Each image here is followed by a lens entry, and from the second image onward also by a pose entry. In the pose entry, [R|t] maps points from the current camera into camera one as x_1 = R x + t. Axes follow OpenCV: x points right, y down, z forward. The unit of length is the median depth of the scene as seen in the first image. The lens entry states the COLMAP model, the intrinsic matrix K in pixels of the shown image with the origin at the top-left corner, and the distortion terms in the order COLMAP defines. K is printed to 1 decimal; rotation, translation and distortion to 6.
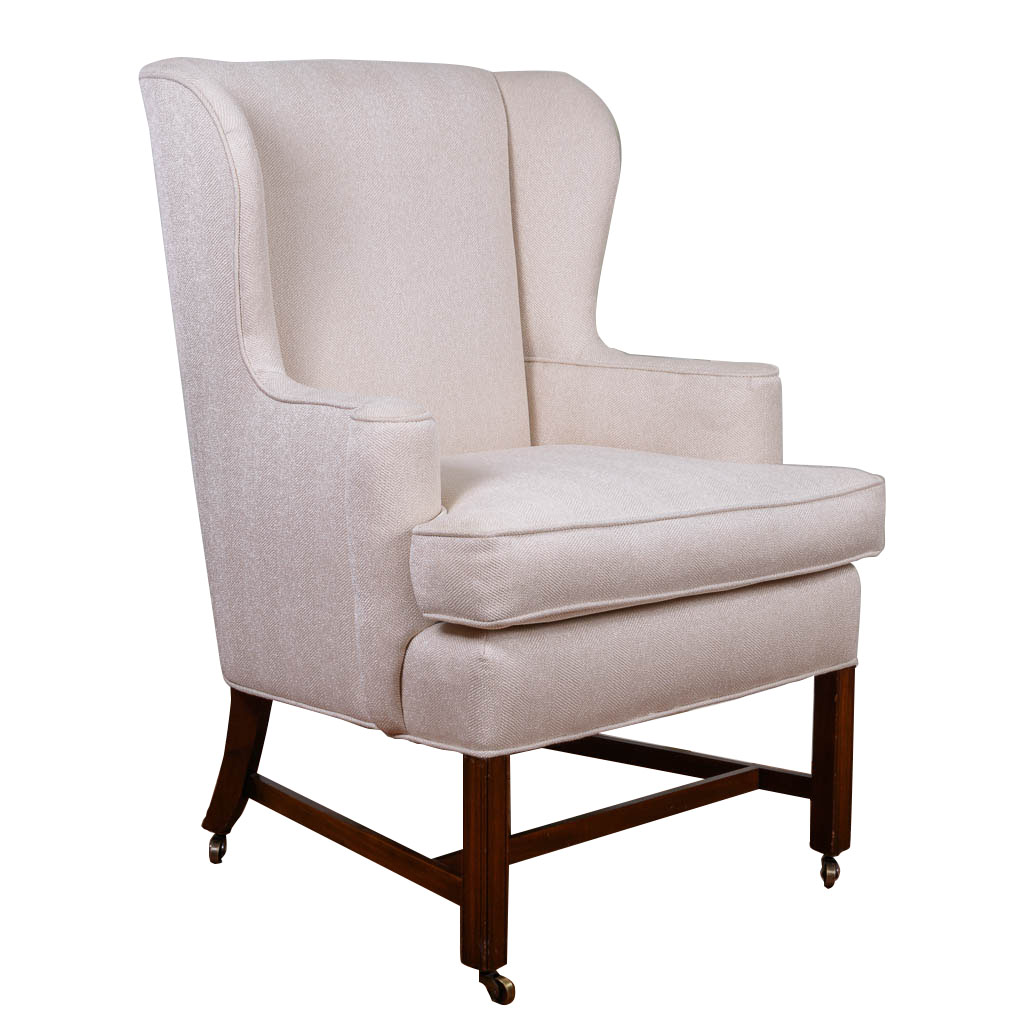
lens RADIAL K [[2449.3, 0, 512.9], [0, 2449.3, 513.4], [0, 0, 1]] dist [0.150621, 0.000000]
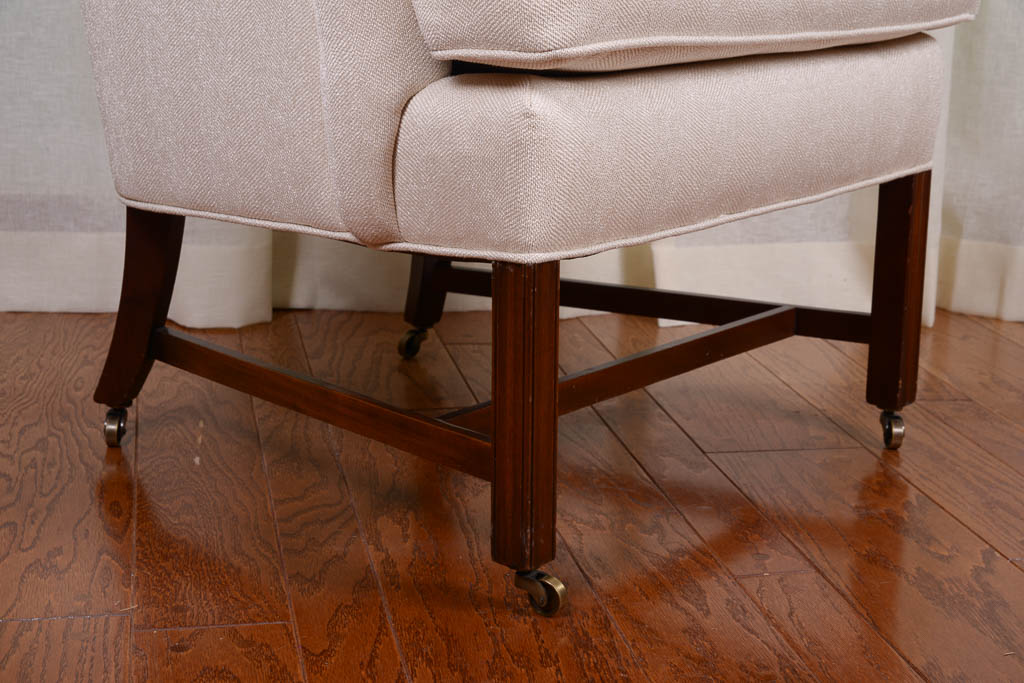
lens RADIAL K [[1786.2, 0, 507.2], [0, 1786.2, 341.3], [0, 0, 1]] dist [0.187652, 0.000000]
pose [[0.991713, -0.025157, 0.125989, -0.075984], [0.017394, 0.997903, 0.062349, 0.084511], [-0.127293, -0.059641, 0.990070, 0.474716]]
